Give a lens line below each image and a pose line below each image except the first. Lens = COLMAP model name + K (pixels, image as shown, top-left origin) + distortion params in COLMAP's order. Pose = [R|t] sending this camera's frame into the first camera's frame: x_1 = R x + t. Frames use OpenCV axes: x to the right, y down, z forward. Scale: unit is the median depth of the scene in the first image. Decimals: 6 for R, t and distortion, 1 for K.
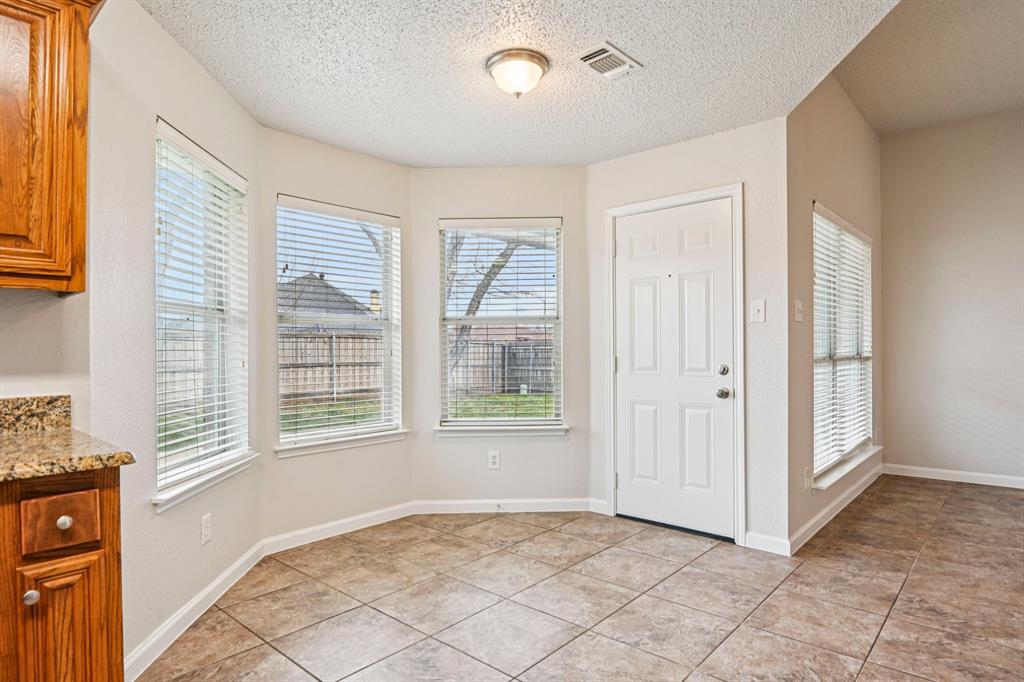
lens RADIAL K [[580.6, 0, 512.0], [0, 580.6, 341.0], [0, 0, 1]] dist [-0.013920, -0.001114]
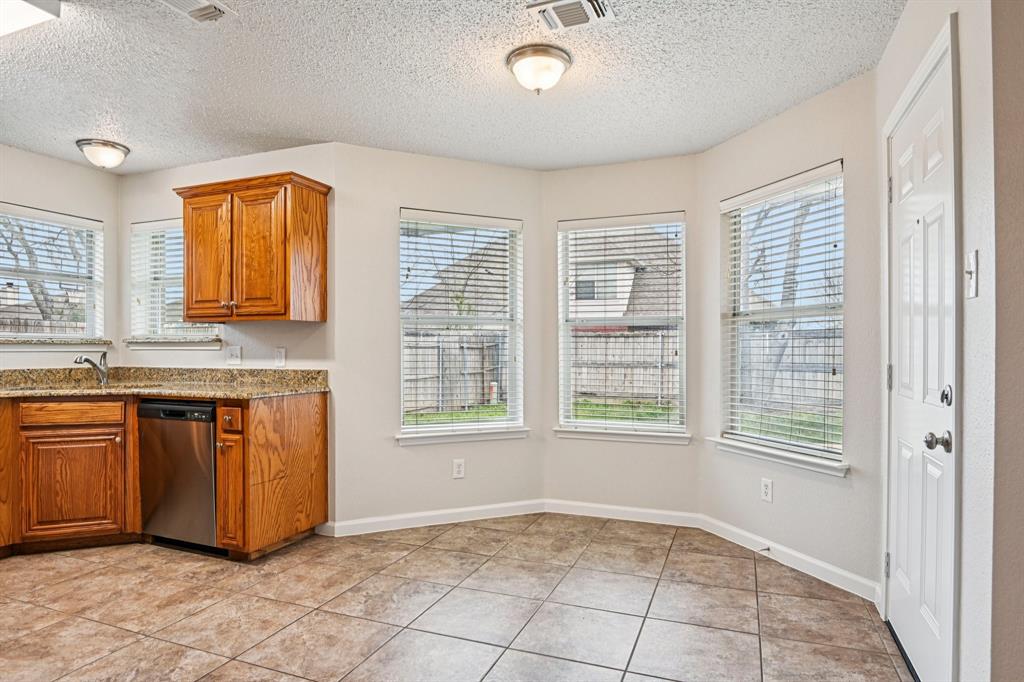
lens RADIAL K [[584.3, 0, 512.0], [0, 584.3, 341.0], [0, 0, 1]] dist [-0.003954, -0.017930]
pose [[0.342297, -0.003838, -0.939584, 0.726925], [0.006566, 0.999977, -0.001693, 0.000513], [0.939569, -0.005590, 0.342315, 0.484718]]
